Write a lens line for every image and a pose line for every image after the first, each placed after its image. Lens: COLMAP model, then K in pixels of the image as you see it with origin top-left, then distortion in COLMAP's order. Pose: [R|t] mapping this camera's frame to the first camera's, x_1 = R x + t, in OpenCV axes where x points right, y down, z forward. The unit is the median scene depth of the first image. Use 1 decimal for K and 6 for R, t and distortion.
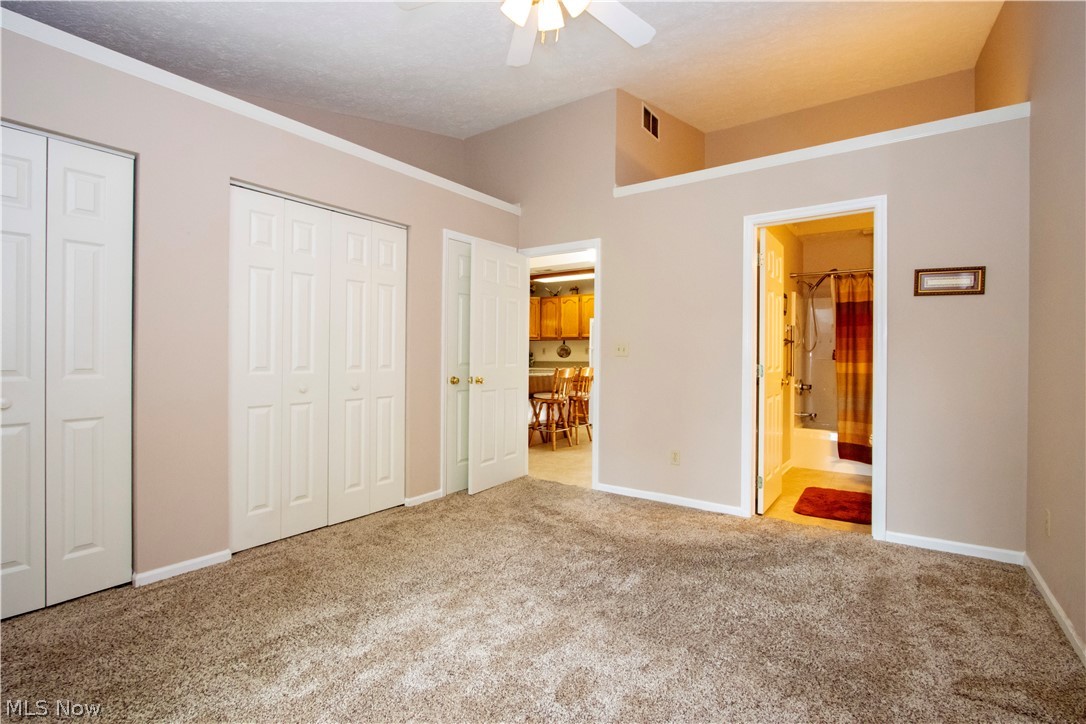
lens RADIAL K [[501.0, 0, 543.0], [0, 501.0, 362.0], [0, 0, 1]] dist [-0.011163, 0.000487]
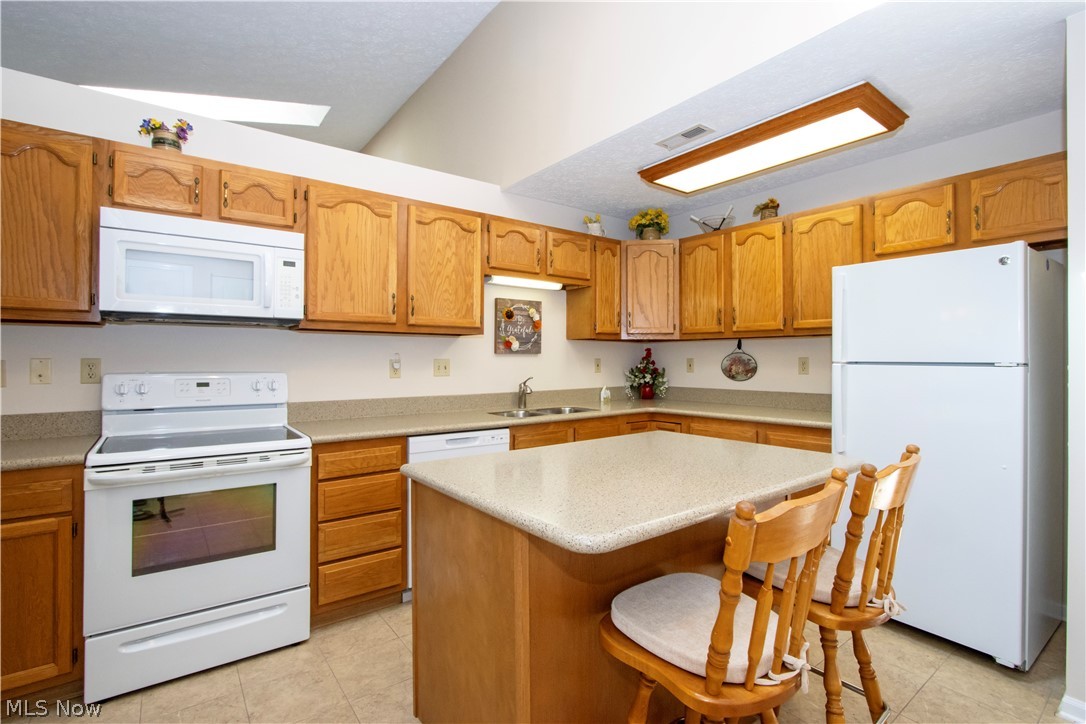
lens RADIAL K [[505.2, 0, 543.0], [0, 505.2, 362.0], [0, 0, 1]] dist [-0.009179, 0.000050]
pose [[0.952722, -0.001143, -0.303841, 0.014210], [-0.001724, 0.999957, -0.009167, -0.020687], [0.303838, 0.009257, 0.952679, 0.564273]]
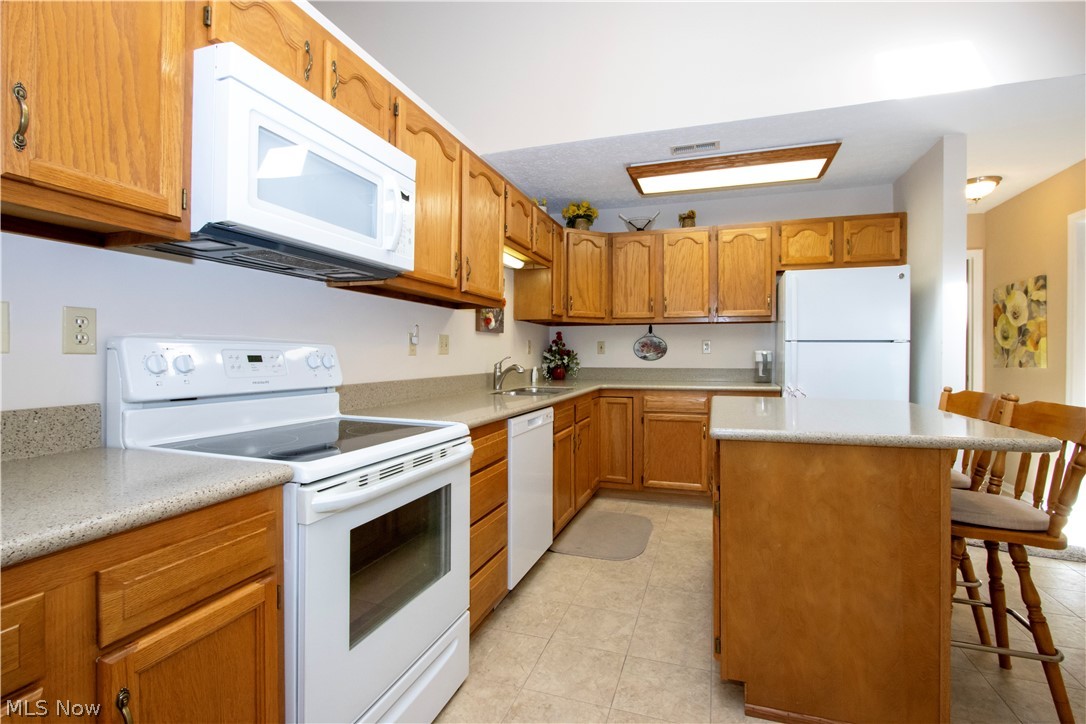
lens RADIAL K [[501.0, 0, 543.0], [0, 501.0, 362.0], [0, 0, 1]] dist [-0.011163, 0.000487]
pose [[0.958127, -0.005745, 0.286284, -0.205524], [0.005163, 0.999983, 0.002788, -0.008984], [-0.286295, -0.001194, 0.958141, 0.571097]]
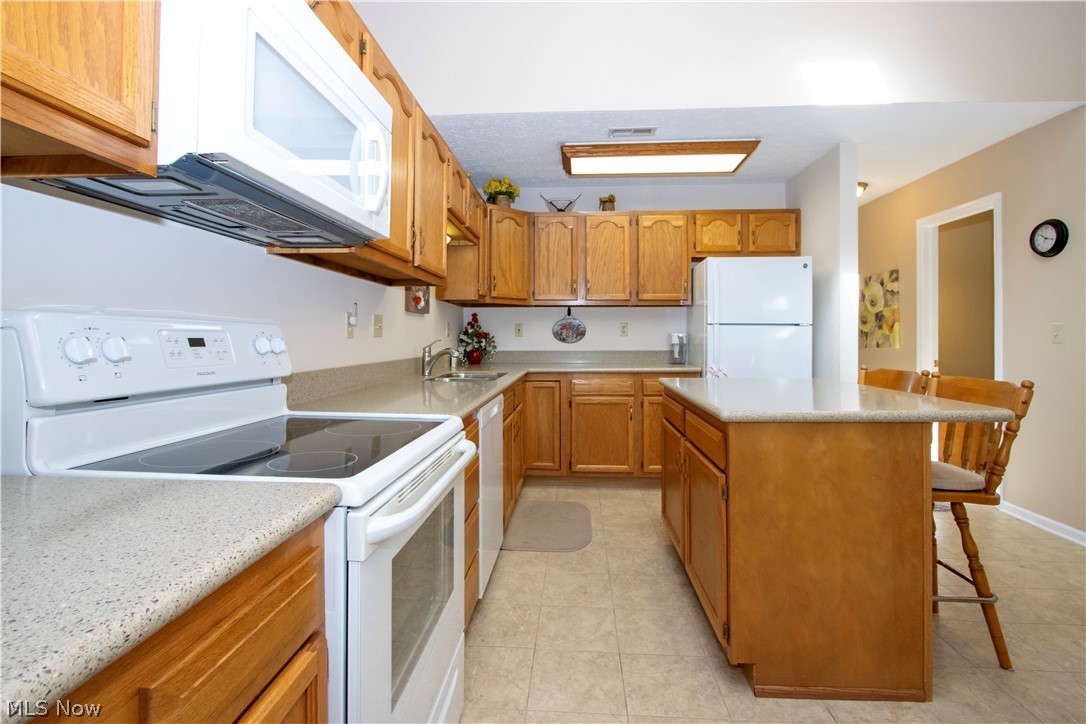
lens RADIAL K [[507.3, 0, 539.6], [0, 507.3, 340.7], [0, 0, 1]] dist [-0.010438, 0.000240]
pose [[0.854395, -0.005834, 0.519592, -0.245666], [0.009384, 0.999947, -0.004203, -0.009195], [-0.519540, 0.008467, 0.854404, 0.606647]]
